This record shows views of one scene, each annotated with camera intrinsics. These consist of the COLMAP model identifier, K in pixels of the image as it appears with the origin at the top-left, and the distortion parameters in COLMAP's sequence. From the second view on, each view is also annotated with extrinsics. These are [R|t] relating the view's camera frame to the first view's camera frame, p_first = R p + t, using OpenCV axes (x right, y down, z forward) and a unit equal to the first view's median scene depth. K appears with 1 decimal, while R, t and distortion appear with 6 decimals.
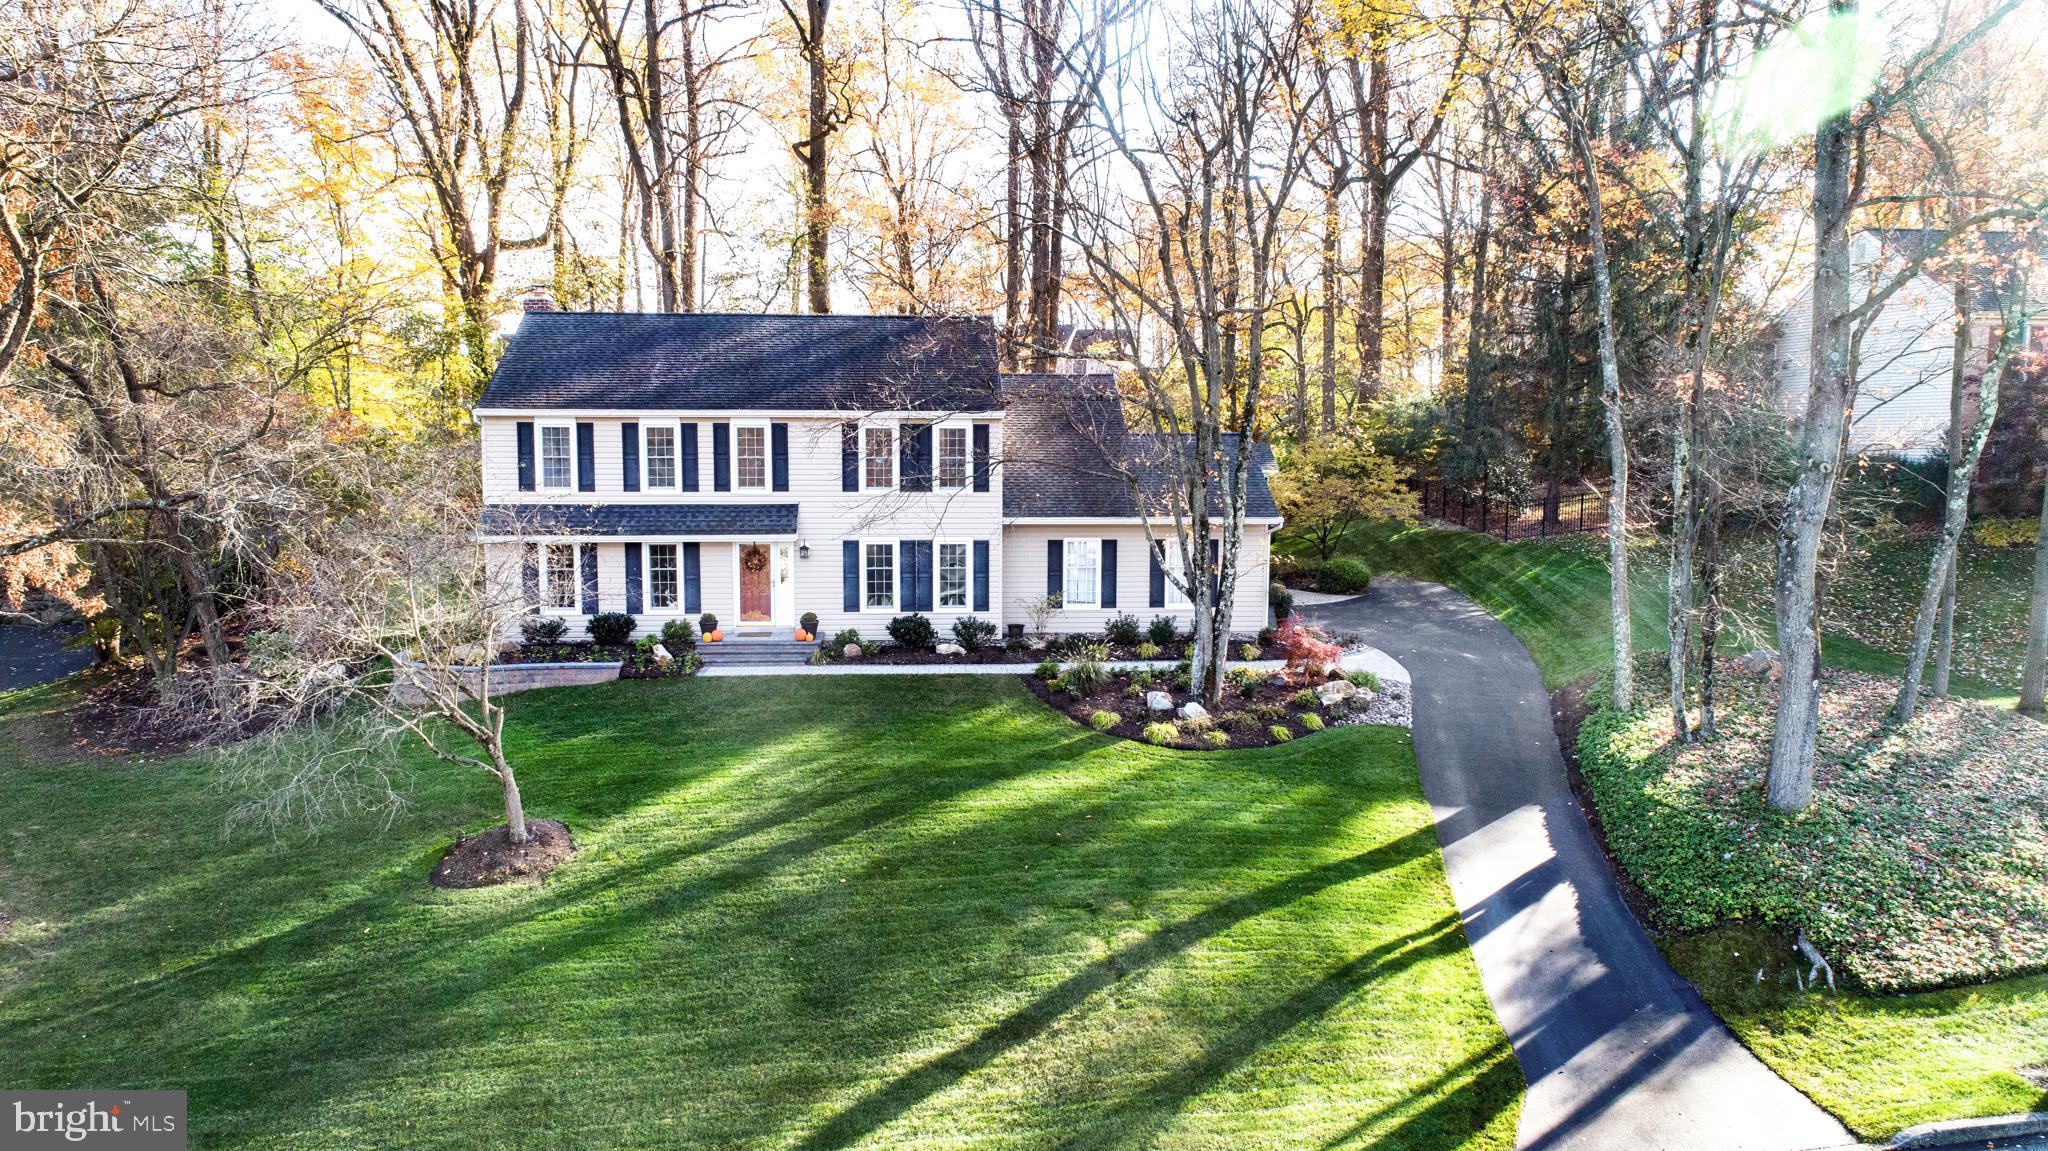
lens RADIAL K [[1365.6, 0, 1025.4], [0, 1365.6, 579.6], [0, 0, 1]] dist [-0.020411, -0.000534]
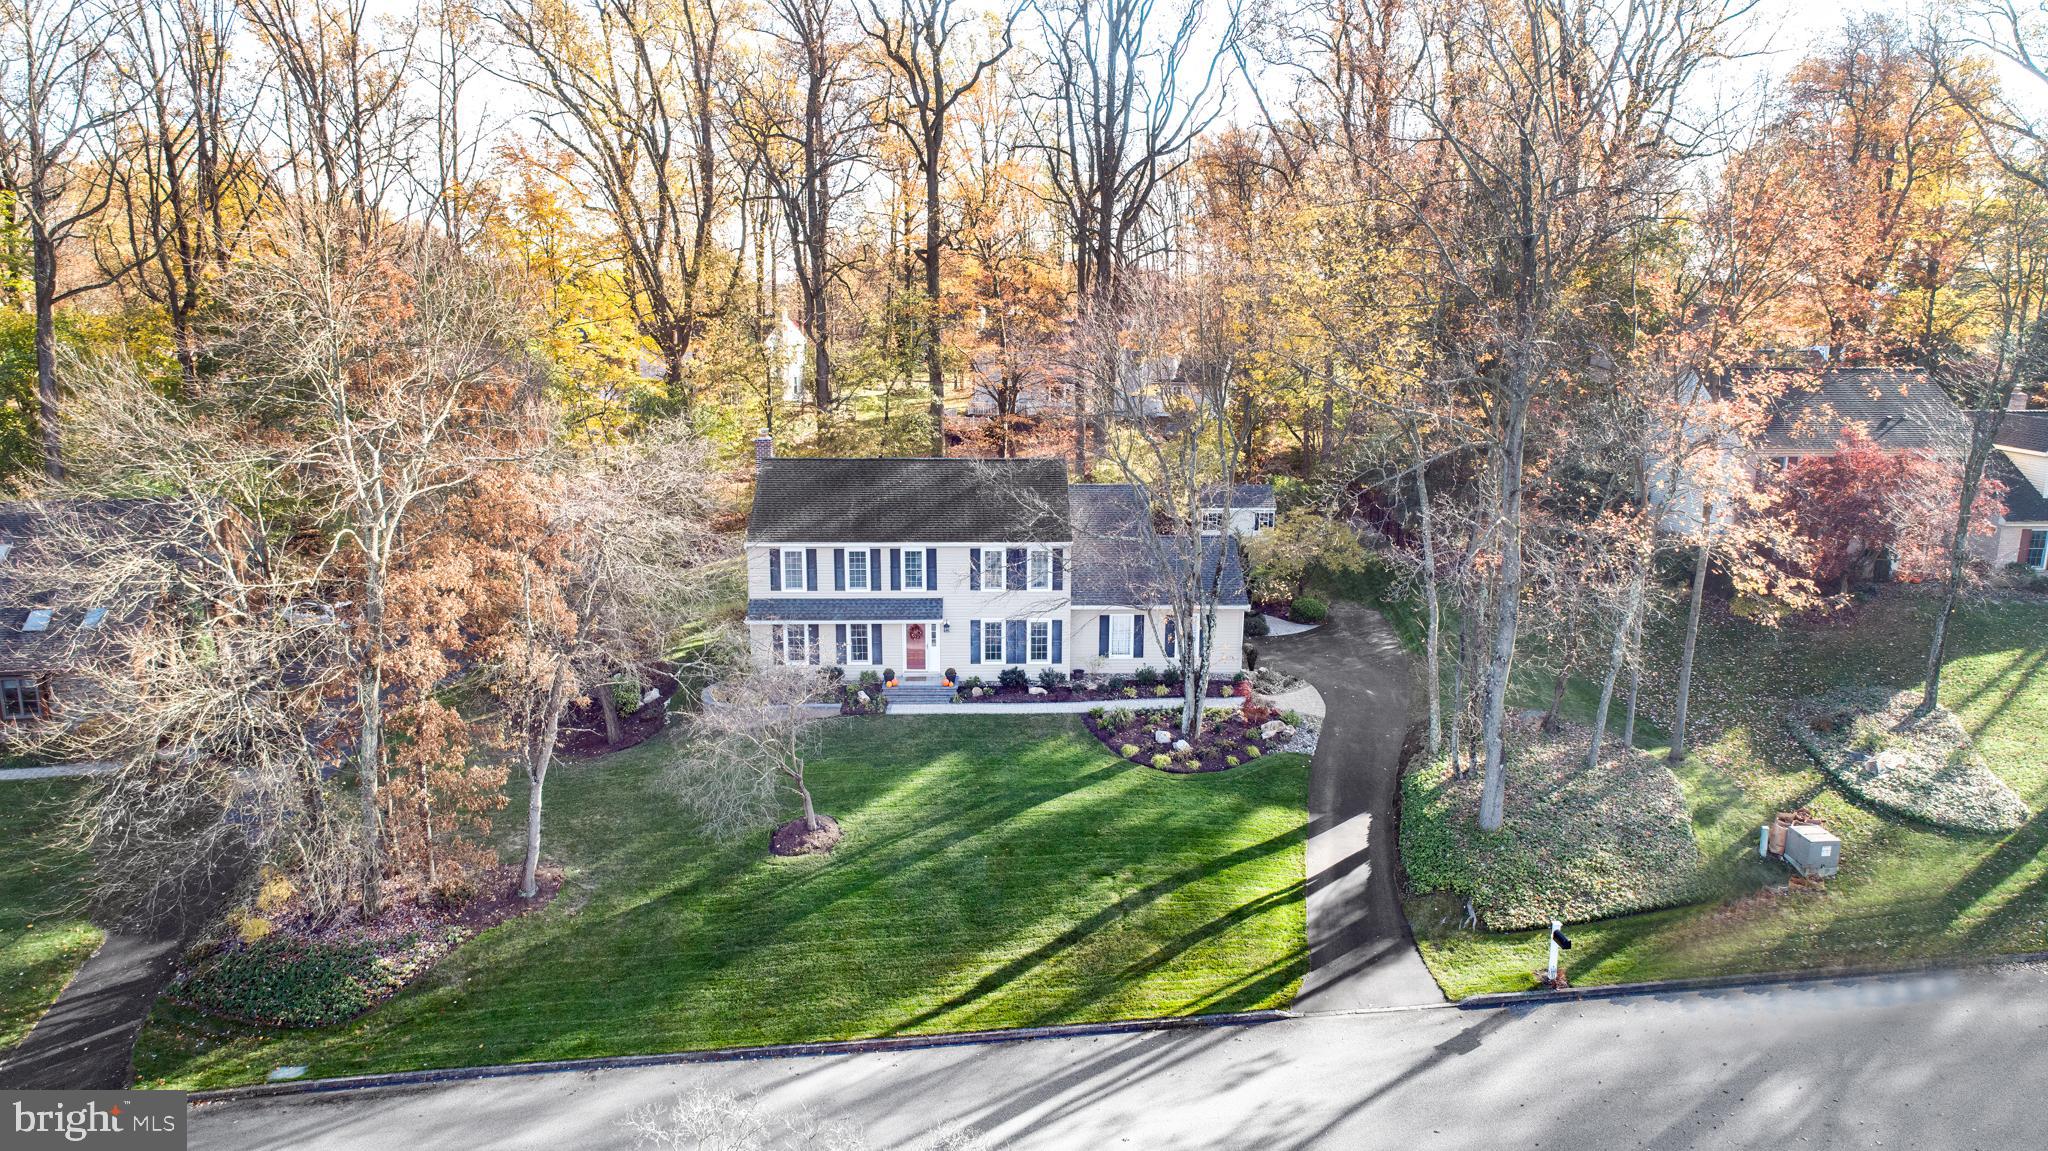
lens RADIAL K [[1365.6, 0, 1025.3], [0, 1365.6, 582.2], [0, 0, 1]] dist [-0.020411, -0.000534]
pose [[0.998629, 0.011764, -0.051010, 0.011445], [-0.006065, 0.993863, 0.110456, -0.254002], [0.051997, -0.109995, 0.992571, -0.586034]]
